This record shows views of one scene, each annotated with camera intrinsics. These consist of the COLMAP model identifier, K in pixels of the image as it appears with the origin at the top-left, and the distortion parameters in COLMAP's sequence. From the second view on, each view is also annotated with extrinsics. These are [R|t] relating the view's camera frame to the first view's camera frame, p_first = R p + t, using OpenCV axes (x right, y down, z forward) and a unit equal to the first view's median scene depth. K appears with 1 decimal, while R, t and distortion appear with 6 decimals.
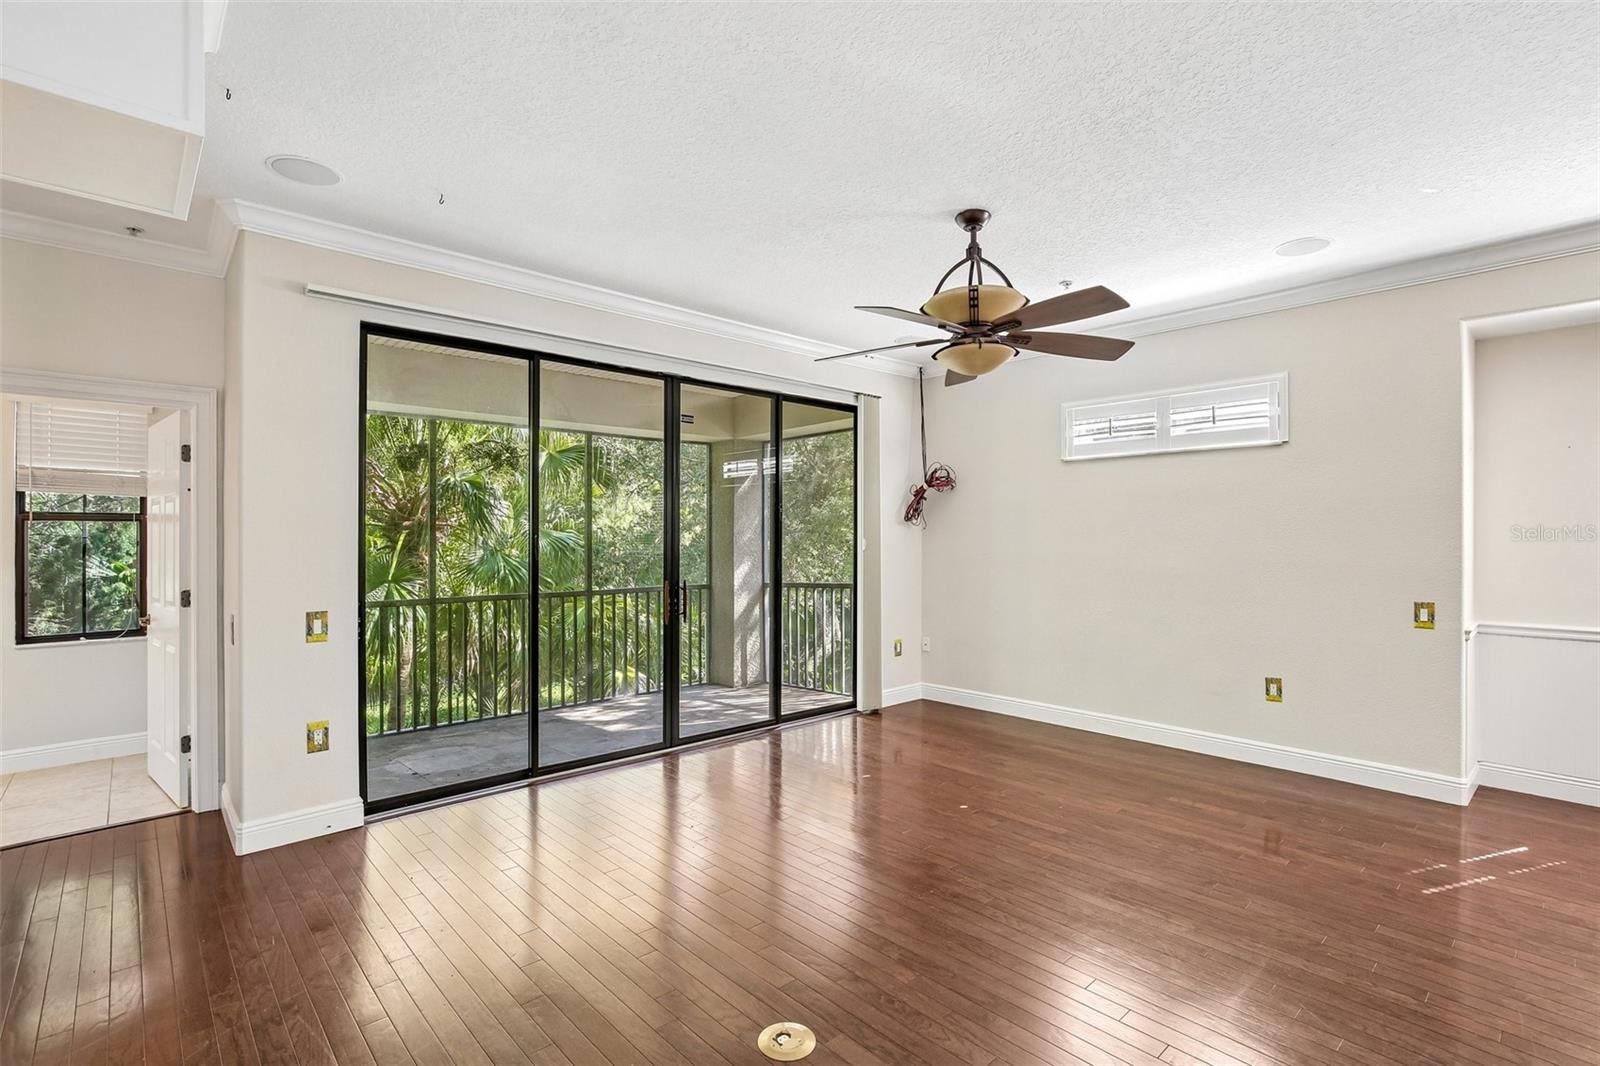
lens RADIAL K [[738.2, 0, 800.0], [0, 738.2, 533.0], [0, 0, 1]] dist [-0.020170, 0.000398]
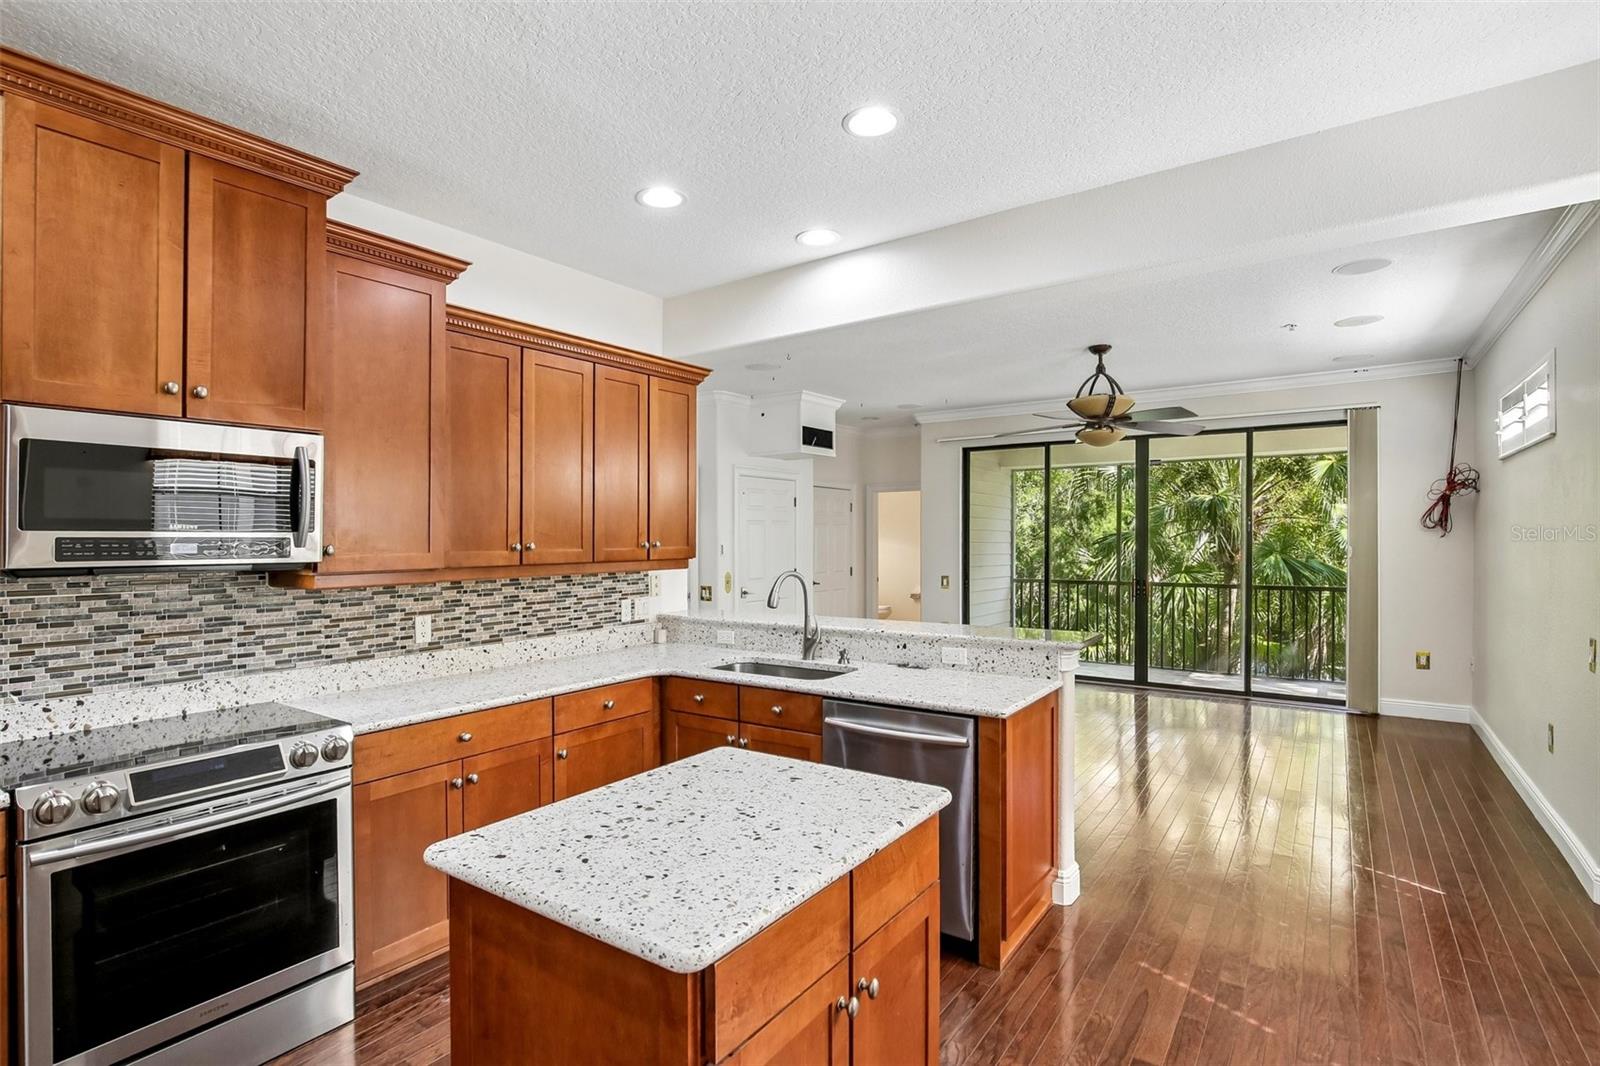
lens RADIAL K [[773.8, 0, 800.0], [0, 773.8, 533.0], [0, 0, 1]] dist [-0.045467, 0.000384]
pose [[0.210982, -0.010813, -0.977430, 1.004680], [0.002629, 0.999941, -0.010495, -0.001654], [0.977486, -0.000356, 0.210998, 0.002423]]
